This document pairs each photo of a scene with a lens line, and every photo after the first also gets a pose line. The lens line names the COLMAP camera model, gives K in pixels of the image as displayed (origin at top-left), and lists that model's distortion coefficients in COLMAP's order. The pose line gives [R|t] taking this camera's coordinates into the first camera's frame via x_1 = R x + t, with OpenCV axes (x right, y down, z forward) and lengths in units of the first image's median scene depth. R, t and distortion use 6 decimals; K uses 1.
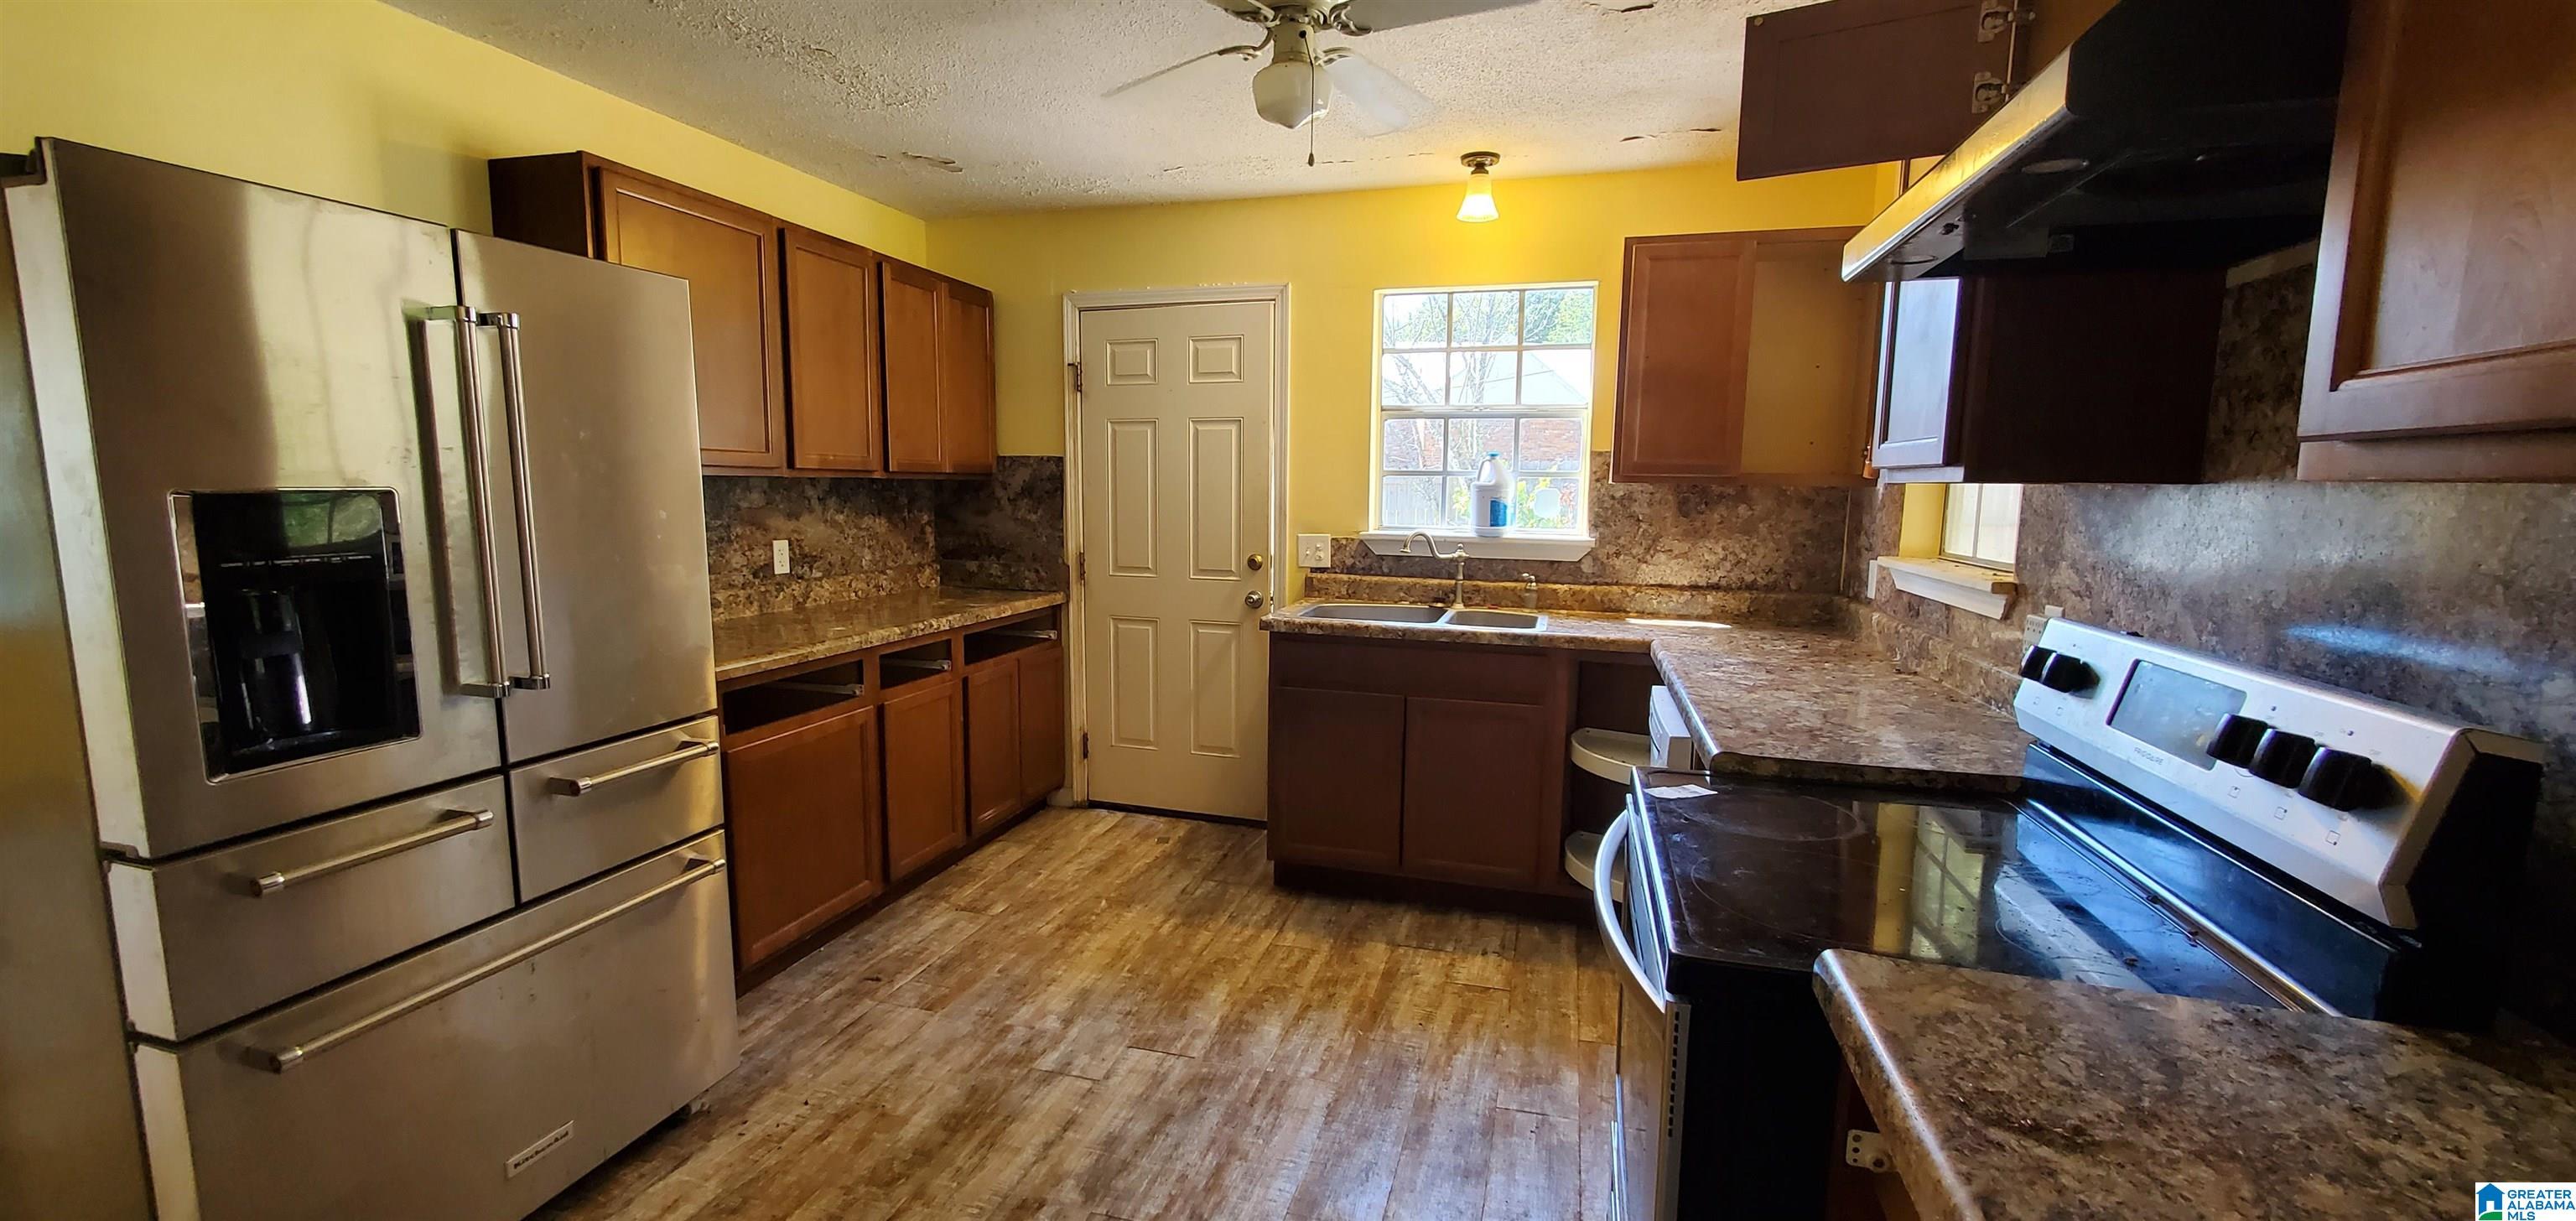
lens RADIAL K [[1034.1, 0, 1266.9], [0, 1034.1, 618.0], [0, 0, 1]] dist [-0.000824, 0.000087]
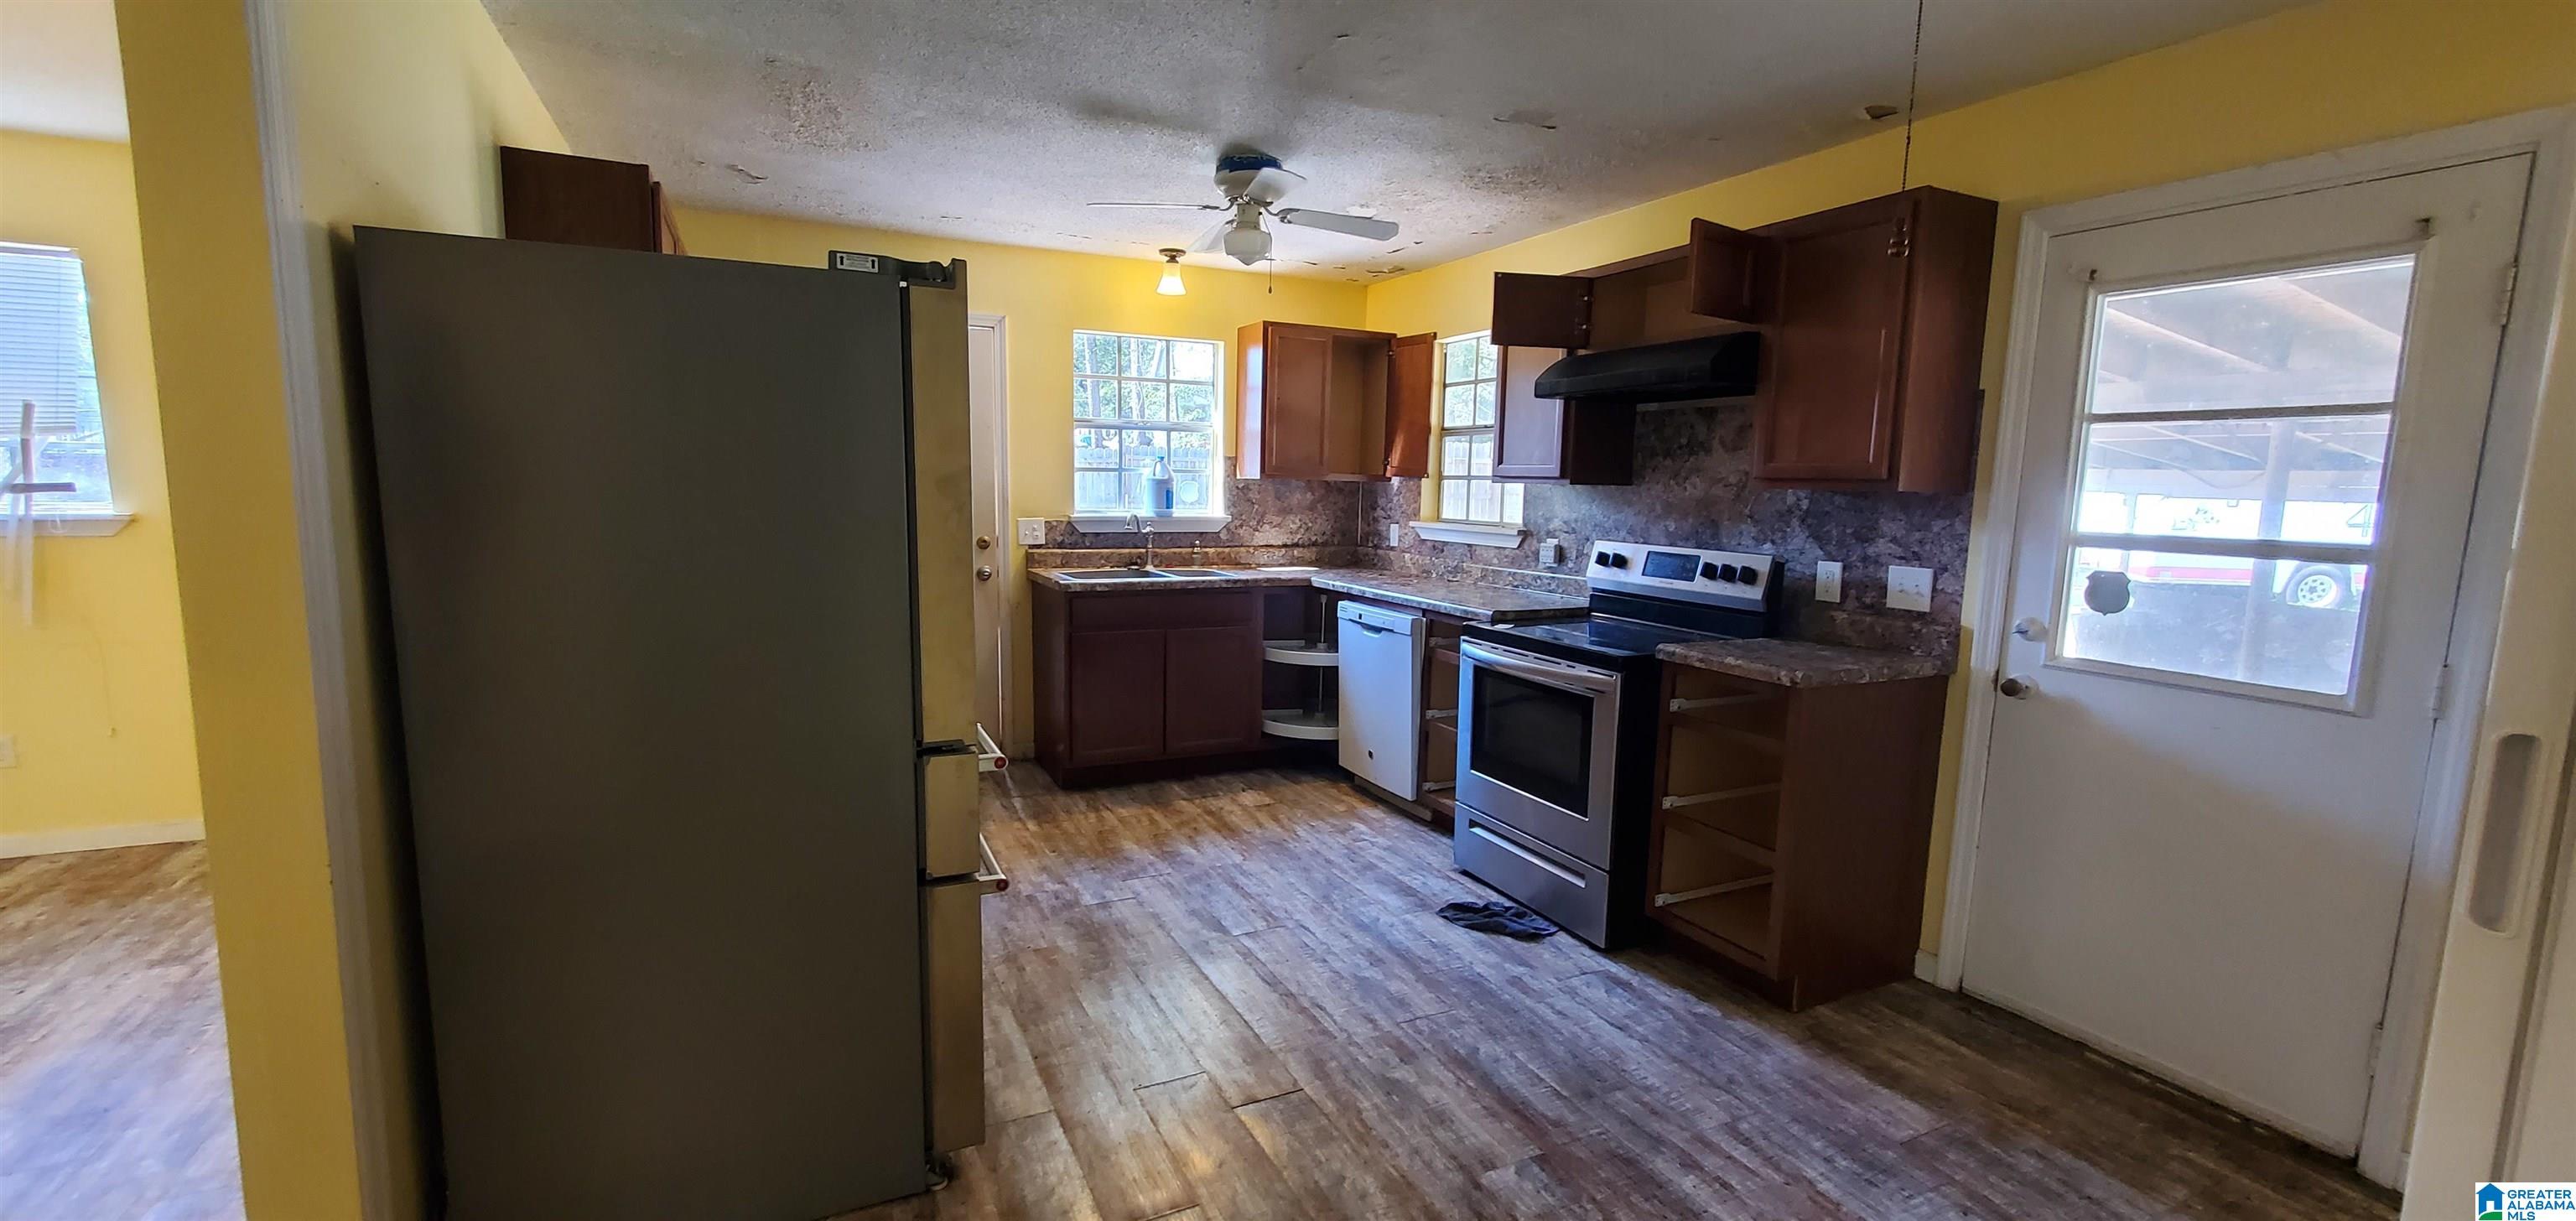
lens RADIAL K [[1034.1, 0, 1266.9], [0, 1034.1, 618.0], [0, 0, 1]] dist [-0.000824, 0.000087]
pose [[0.748045, -0.087838, 0.657809, -0.681062], [0.076844, 0.995999, 0.045612, 0.005467], [-0.659184, 0.016429, 0.751802, -0.153392]]
